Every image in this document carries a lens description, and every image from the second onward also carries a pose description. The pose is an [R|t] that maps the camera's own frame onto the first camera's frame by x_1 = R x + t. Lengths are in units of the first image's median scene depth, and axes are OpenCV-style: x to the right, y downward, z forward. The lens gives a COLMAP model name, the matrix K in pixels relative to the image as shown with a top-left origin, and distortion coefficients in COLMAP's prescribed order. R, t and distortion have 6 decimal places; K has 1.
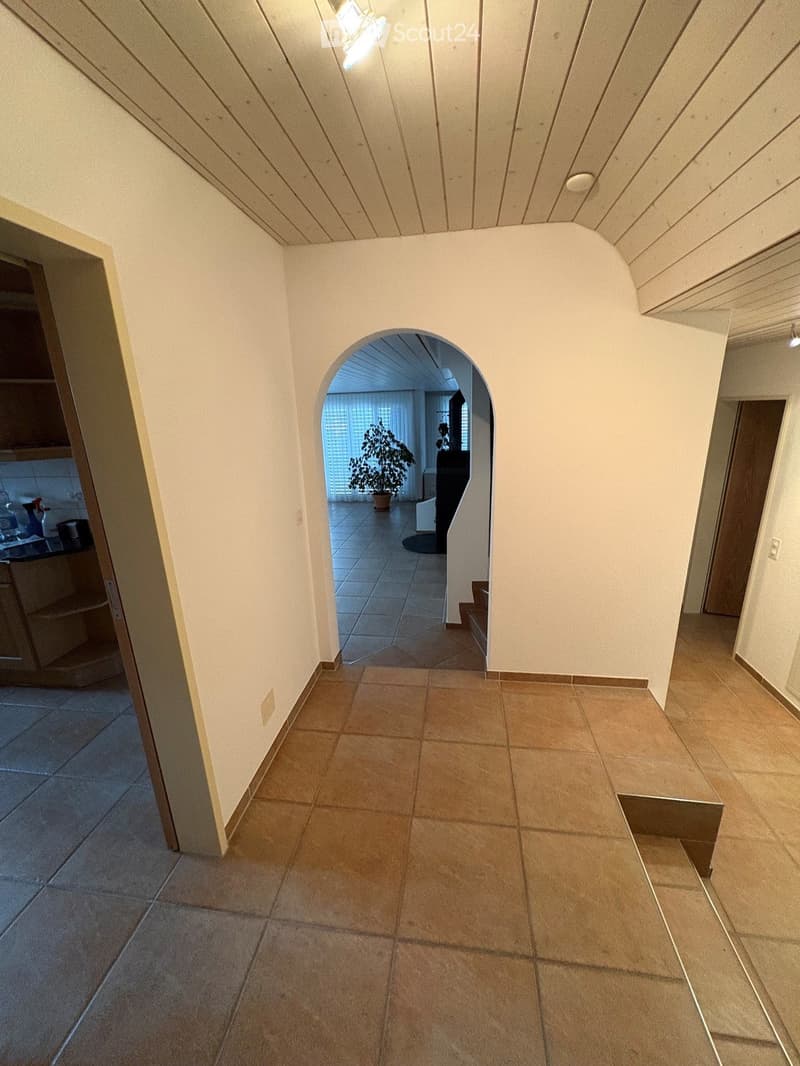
lens RADIAL K [[425.7, 0, 400.0], [0, 425.7, 533.0], [0, 0, 1]] dist [-0.003342, -0.000201]
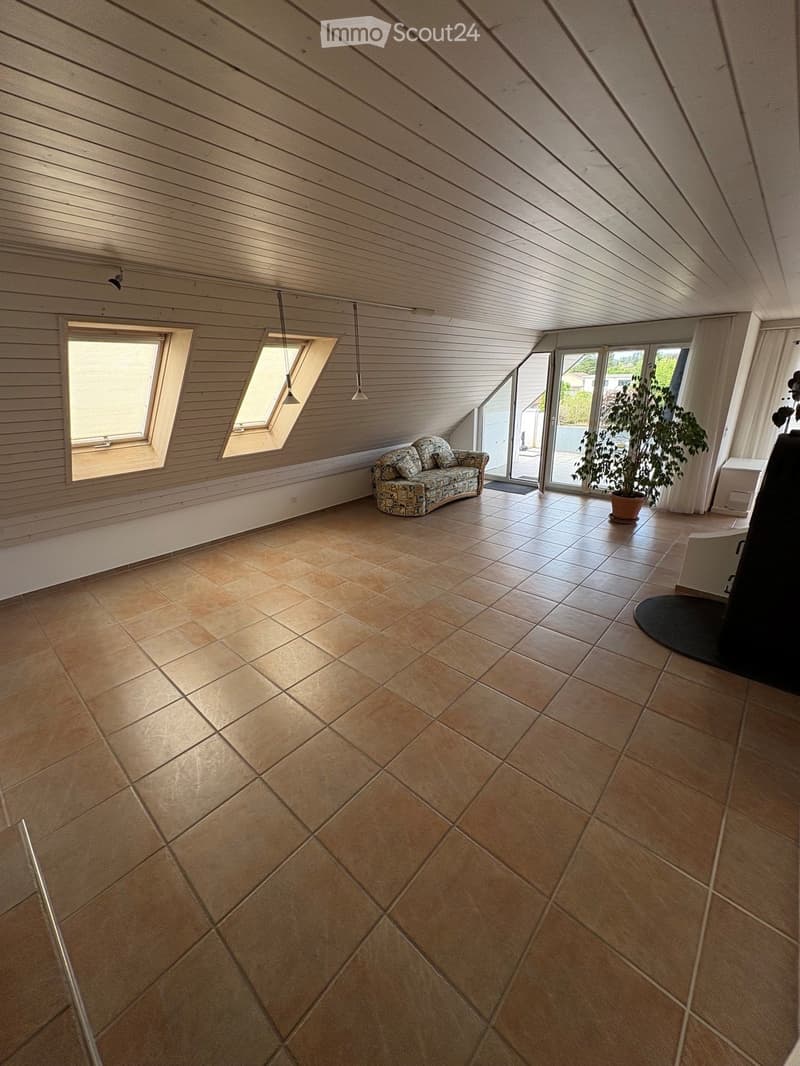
lens RADIAL K [[425.7, 0, 400.0], [0, 425.7, 533.0], [0, 0, 1]] dist [-0.003342, -0.000201]
pose [[0.832606, 0.203681, -0.515055, 0.009745], [-0.161118, 0.978780, 0.126610, -0.063451], [0.529913, -0.022432, 0.847755, 0.316017]]
